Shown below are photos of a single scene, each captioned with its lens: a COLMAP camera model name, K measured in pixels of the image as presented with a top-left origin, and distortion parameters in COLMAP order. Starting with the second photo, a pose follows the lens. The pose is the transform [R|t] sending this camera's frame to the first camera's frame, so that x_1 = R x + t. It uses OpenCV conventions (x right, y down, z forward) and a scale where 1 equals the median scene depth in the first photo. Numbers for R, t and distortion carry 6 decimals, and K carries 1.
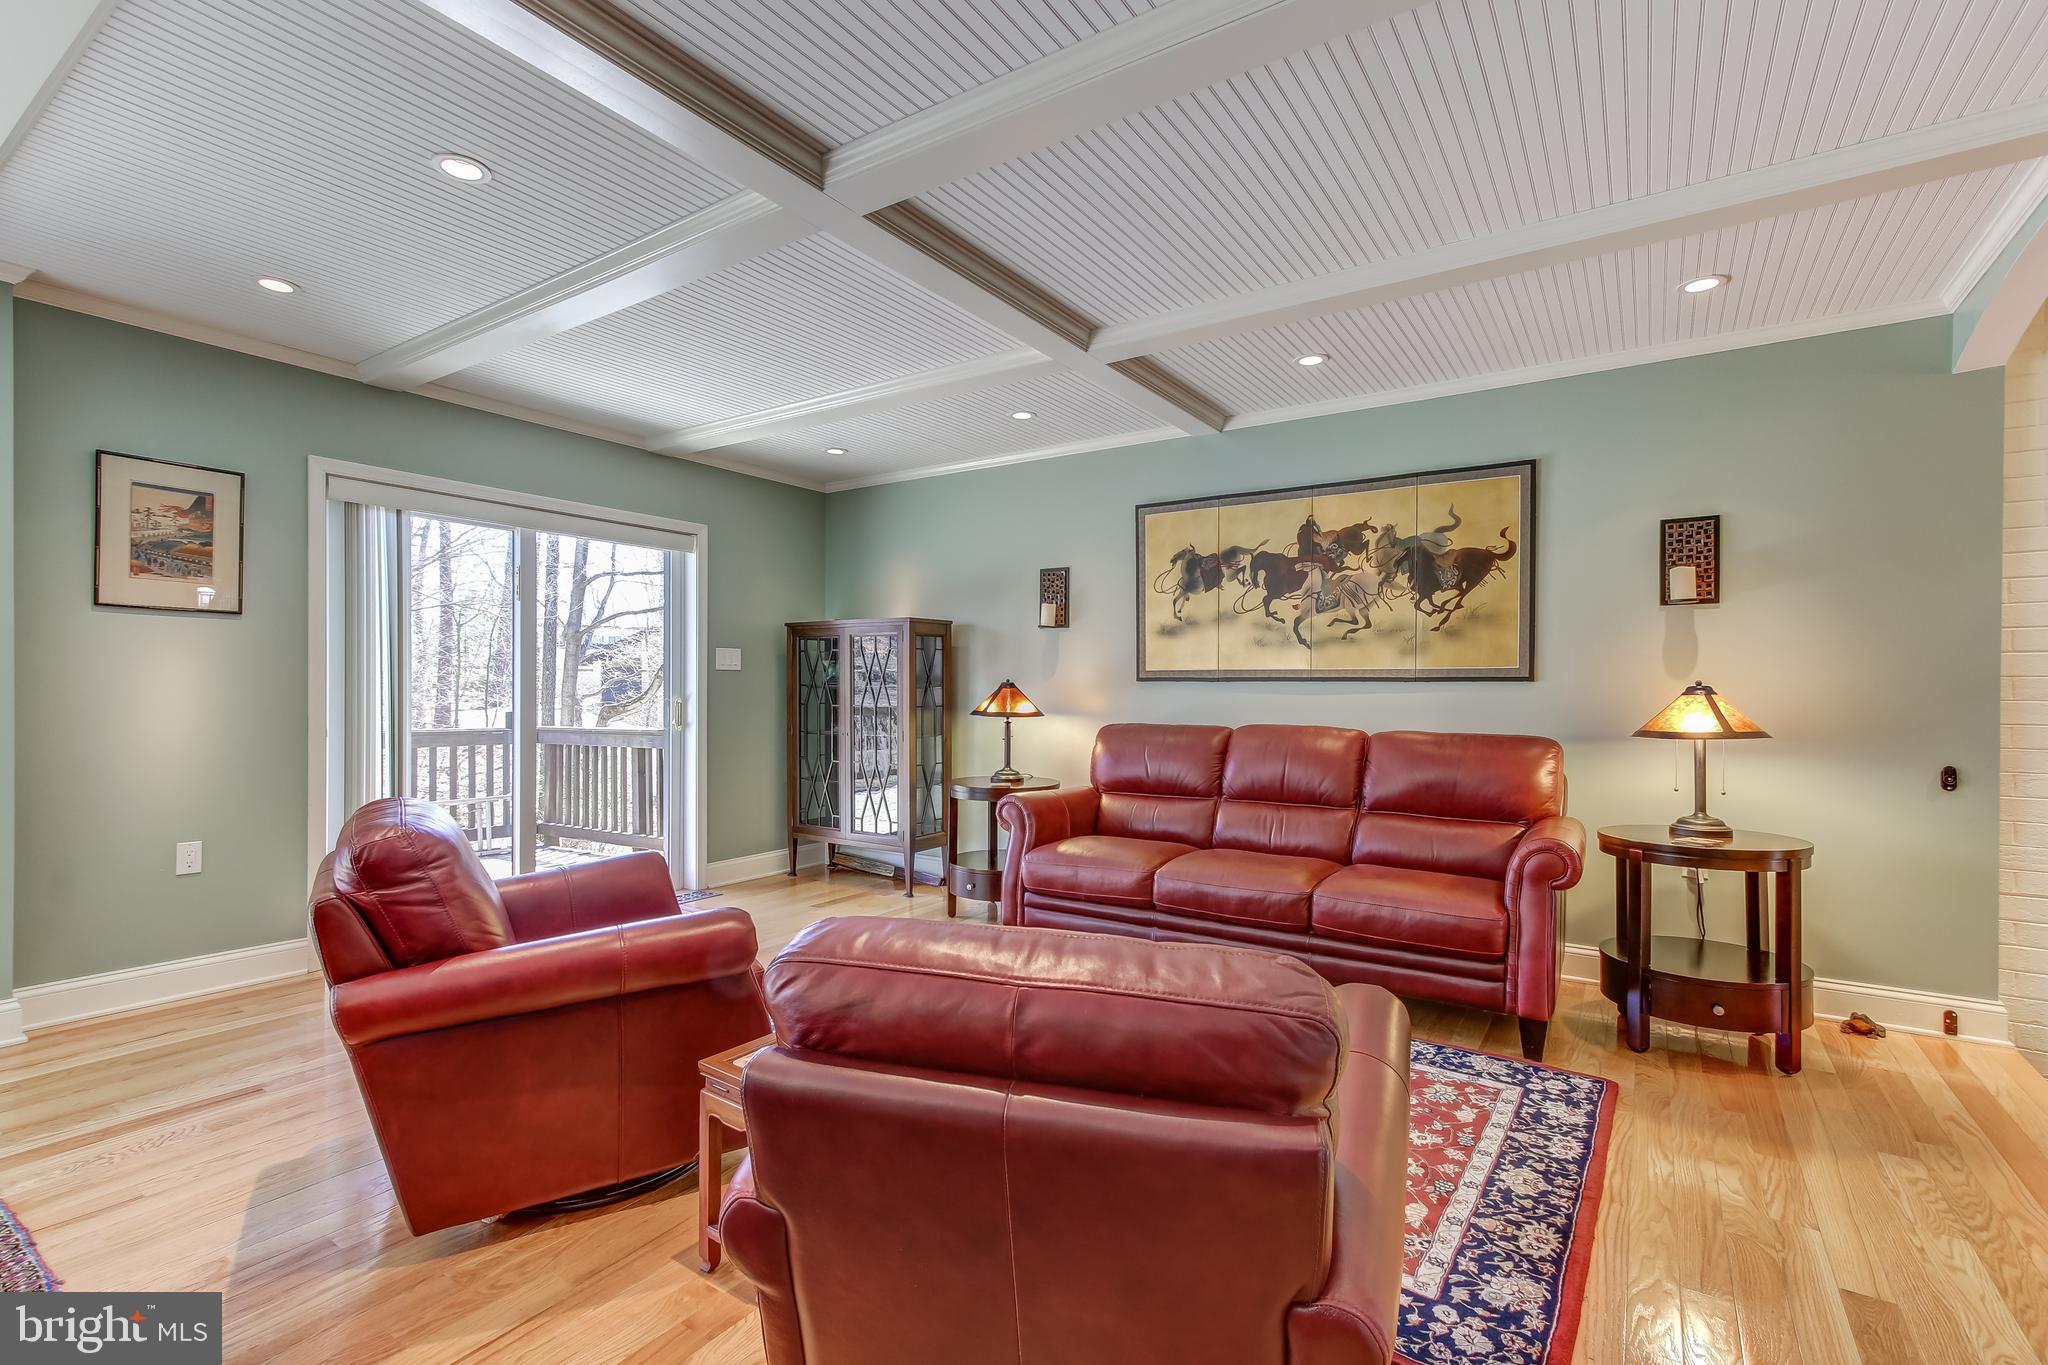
lens RADIAL K [[929.5, 0, 1017.1], [0, 929.5, 695.9], [0, 0, 1]] dist [-0.005882, 0.005477]
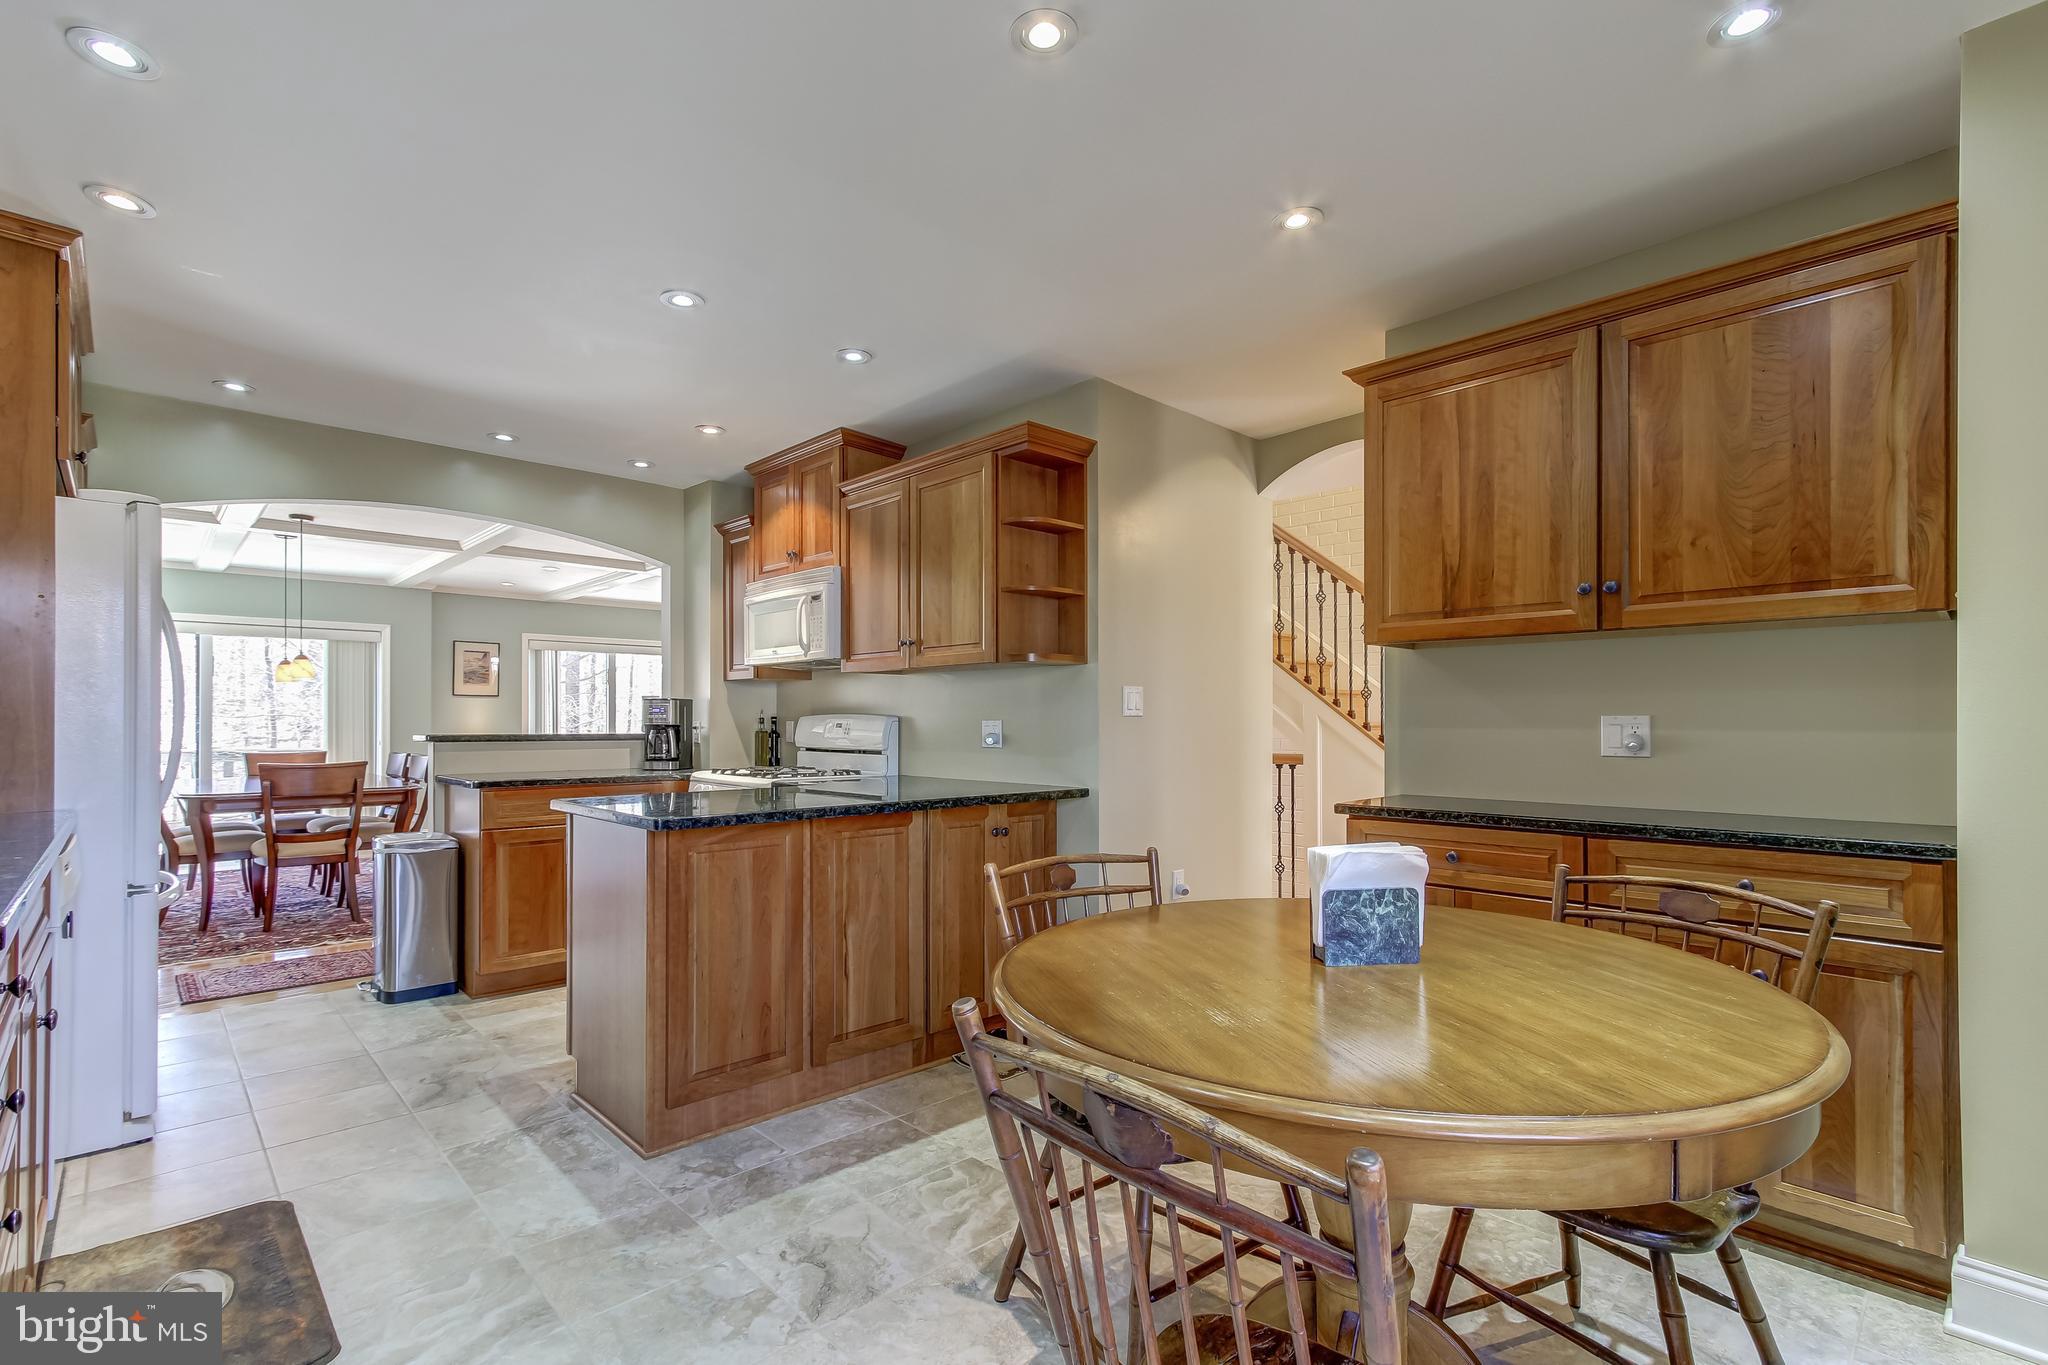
lens RADIAL K [[936.8, 0, 1017.5], [0, 936.8, 717.6], [0, 0, 1]] dist [-0.003539, 0.004714]
pose [[0.976968, -0.005384, -0.213319, 0.952399], [0.002935, 0.999926, -0.011798, 0.006436], [0.213366, 0.010900, 0.976911, -1.042882]]
